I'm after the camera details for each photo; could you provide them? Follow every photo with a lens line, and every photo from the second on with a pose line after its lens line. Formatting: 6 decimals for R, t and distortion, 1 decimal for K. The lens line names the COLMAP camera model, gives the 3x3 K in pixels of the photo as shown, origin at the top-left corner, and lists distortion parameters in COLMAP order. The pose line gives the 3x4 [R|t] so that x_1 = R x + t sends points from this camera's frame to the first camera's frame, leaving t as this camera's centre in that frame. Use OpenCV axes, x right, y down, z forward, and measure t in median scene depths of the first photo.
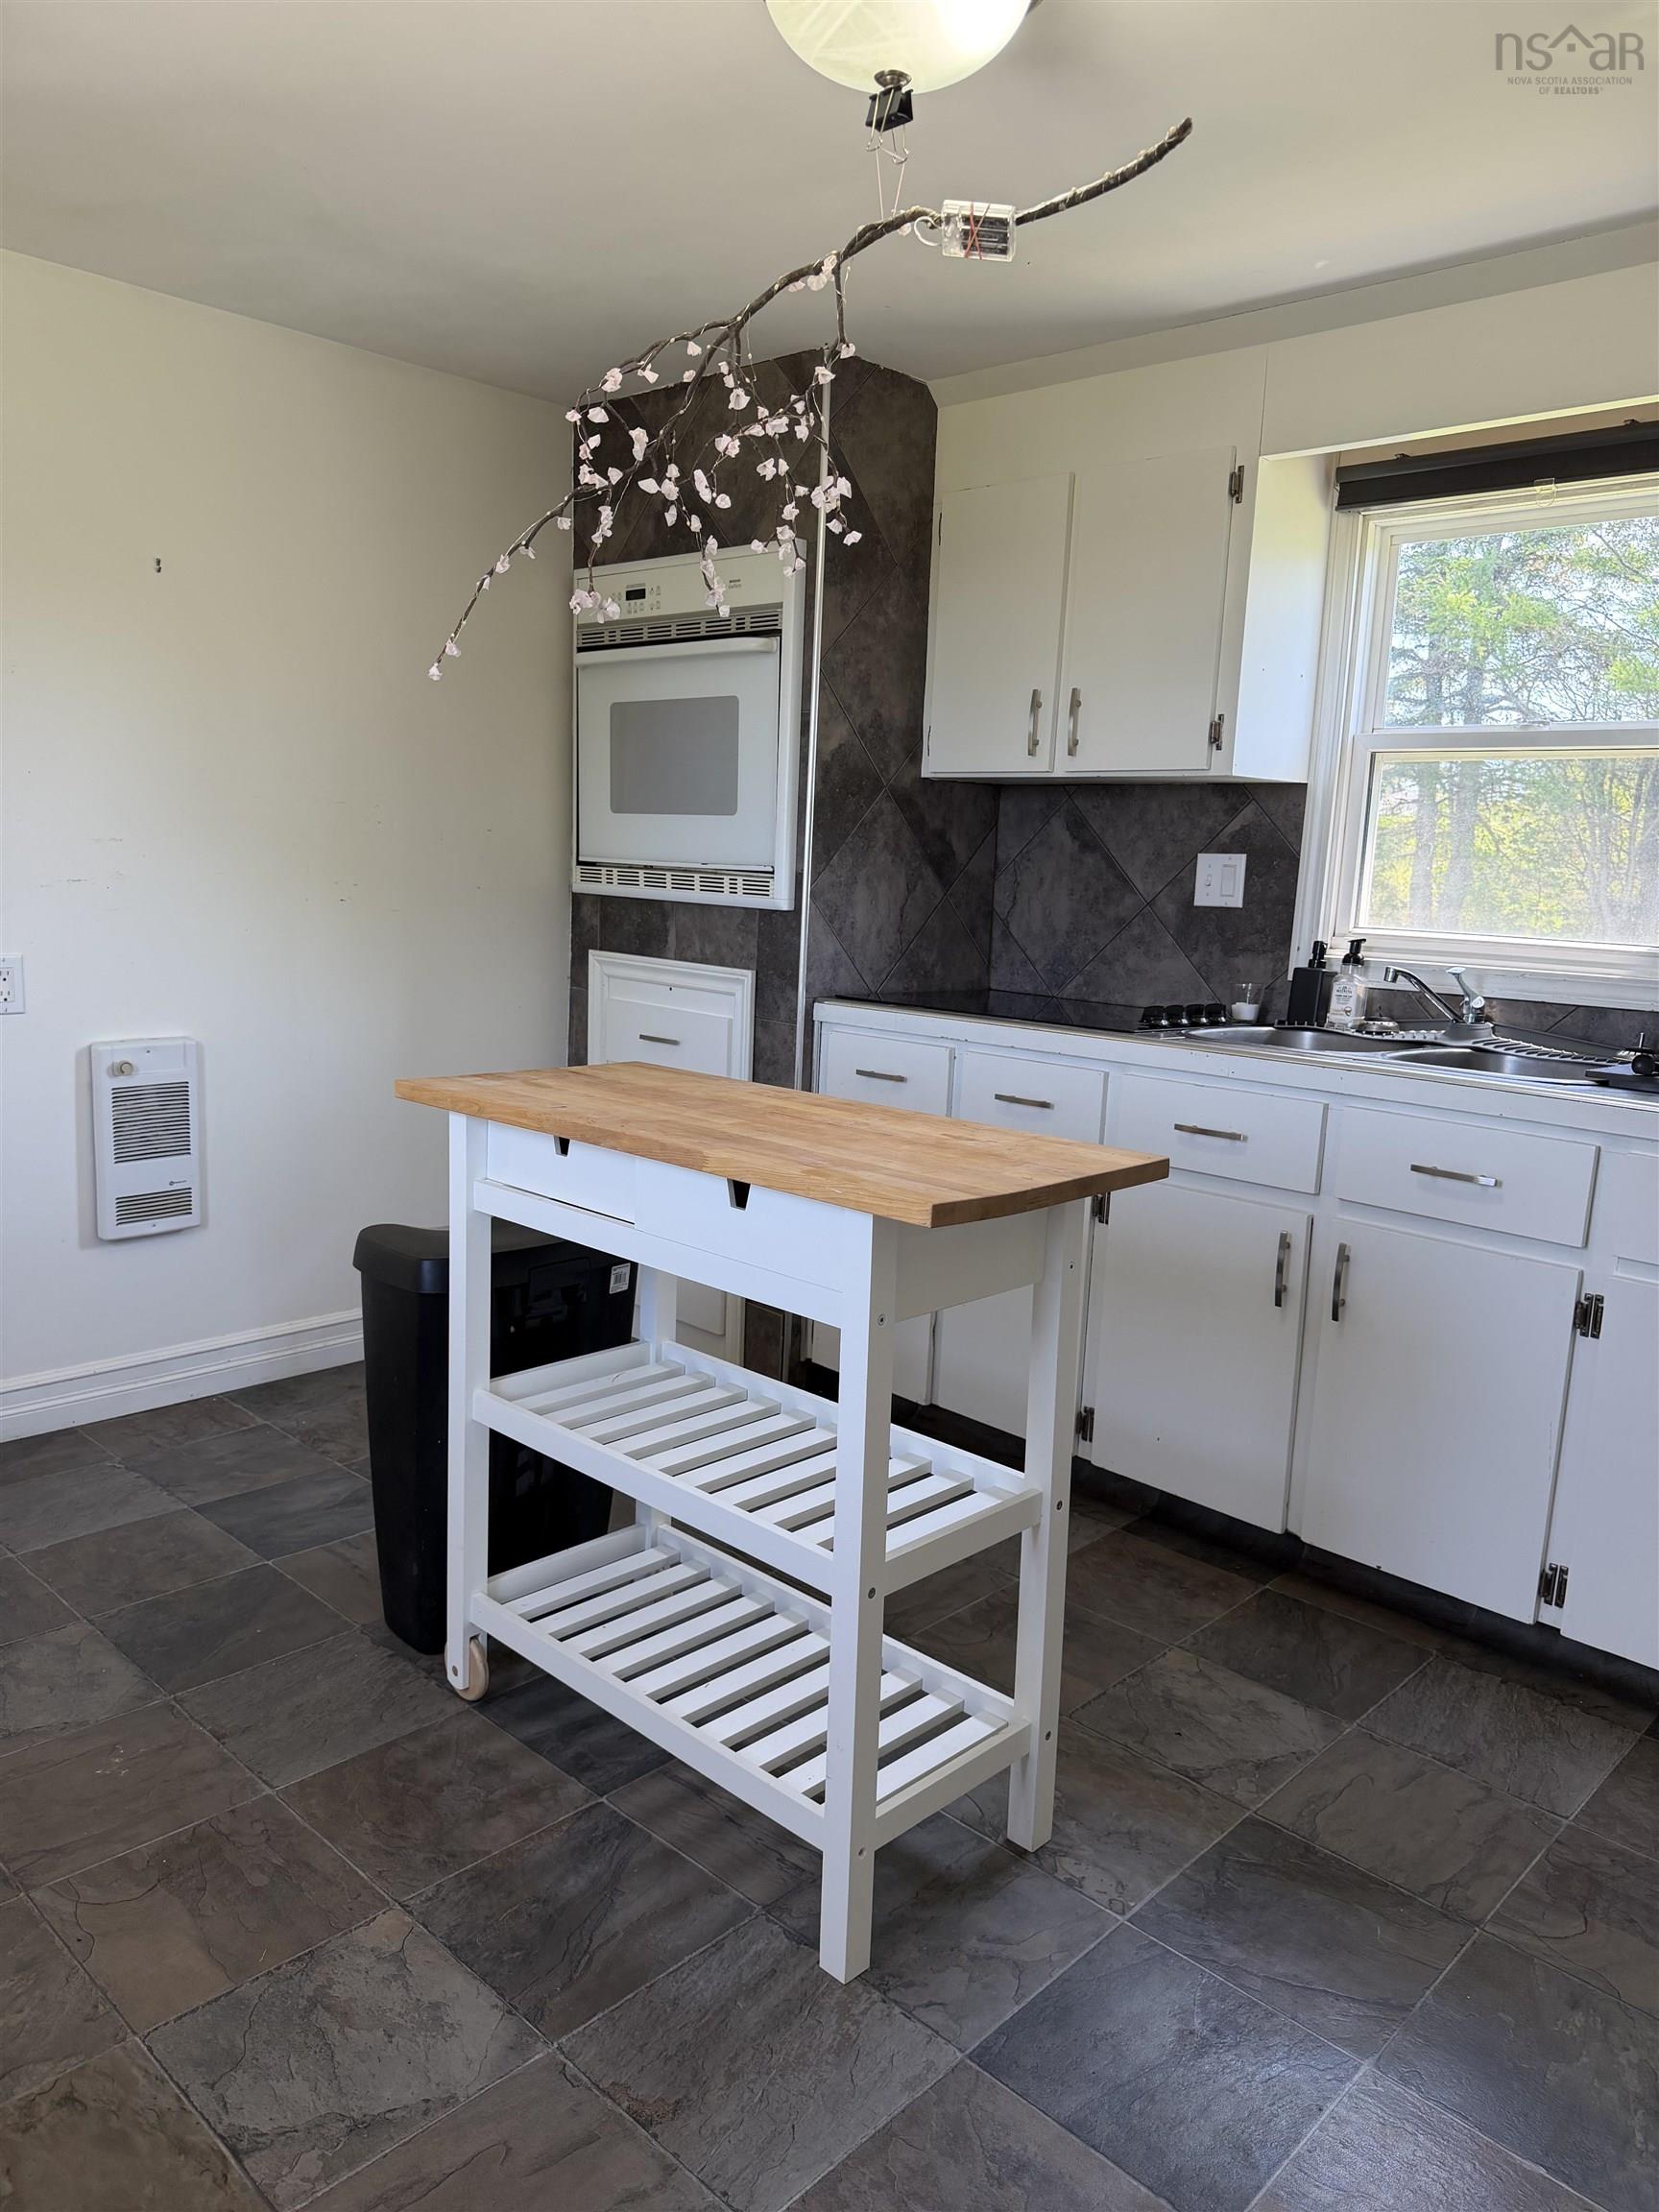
lens RADIAL K [[1533.6, 0, 829.5], [0, 1533.6, 1106.0], [0, 0, 1]] dist [0.095503, -0.115839]
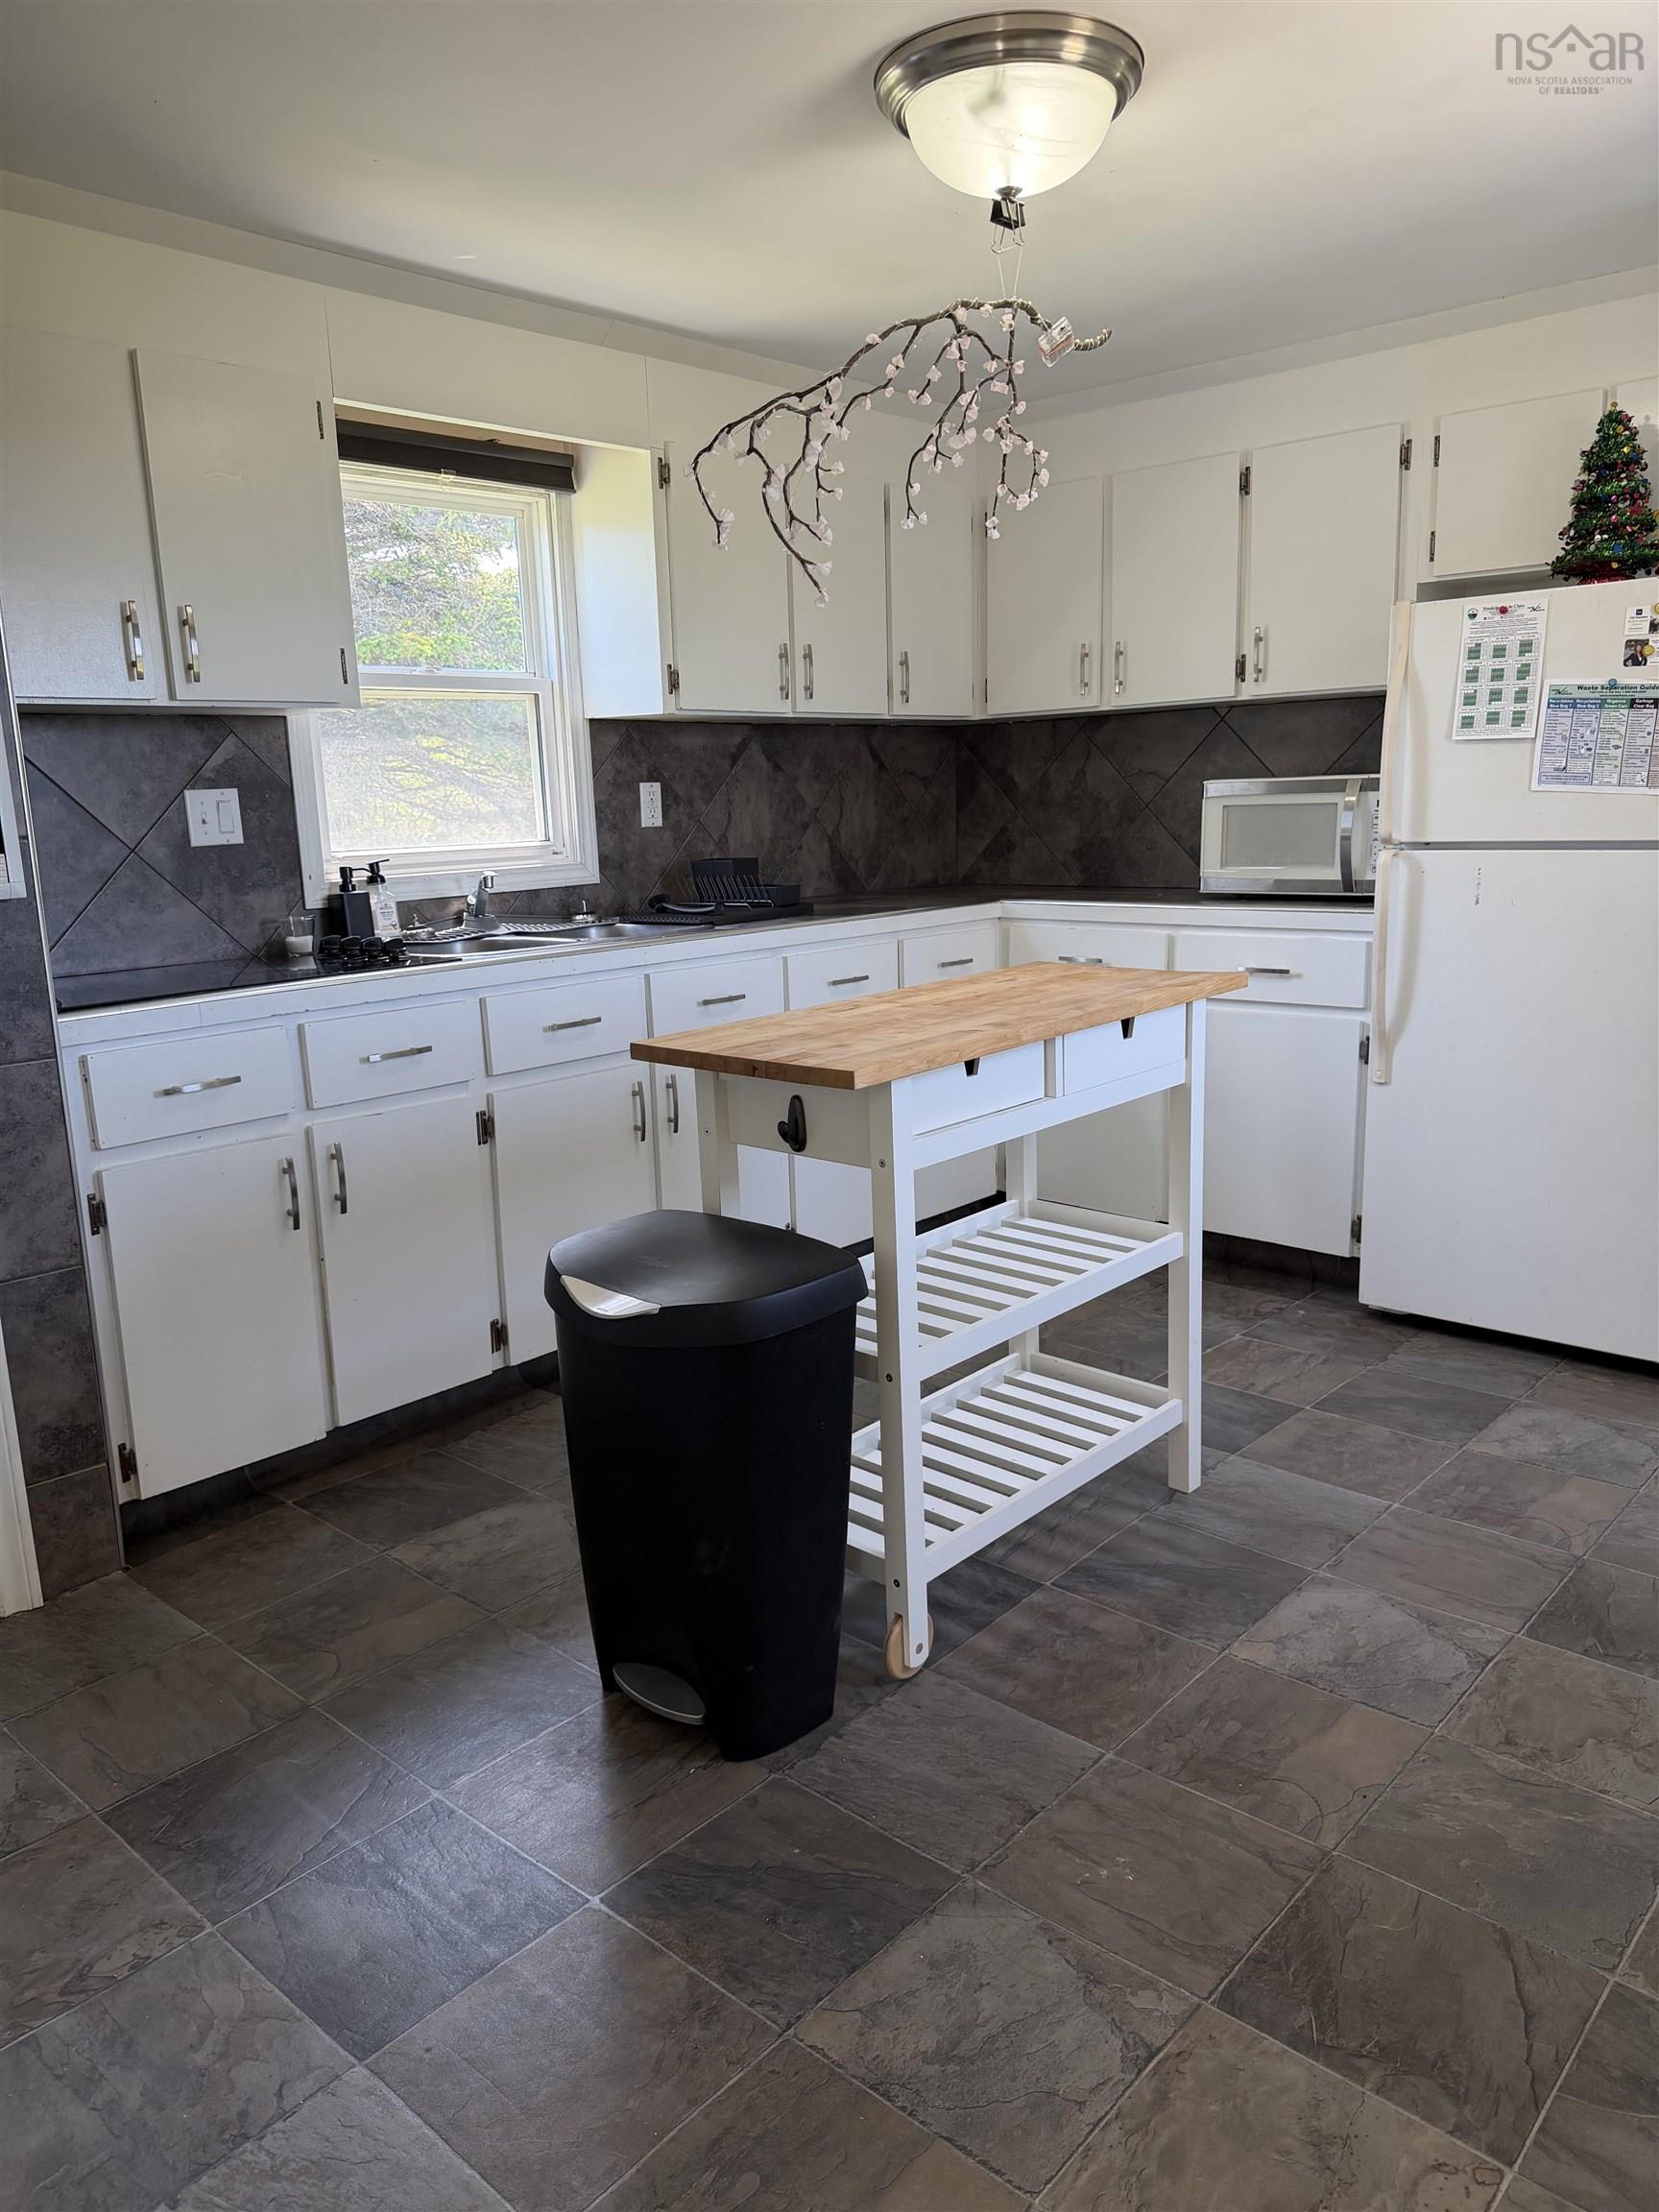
lens RADIAL K [[1620.7, 0, 690.3], [0, 1620.7, 1159.4], [0, 0, 1]] dist [0.135030, -0.310404]
pose [[-0.009066, -0.263019, 0.964748, -0.850245], [0.197369, 0.945337, 0.259582, -0.164093], [-0.980287, 0.192765, 0.043341, 0.767466]]
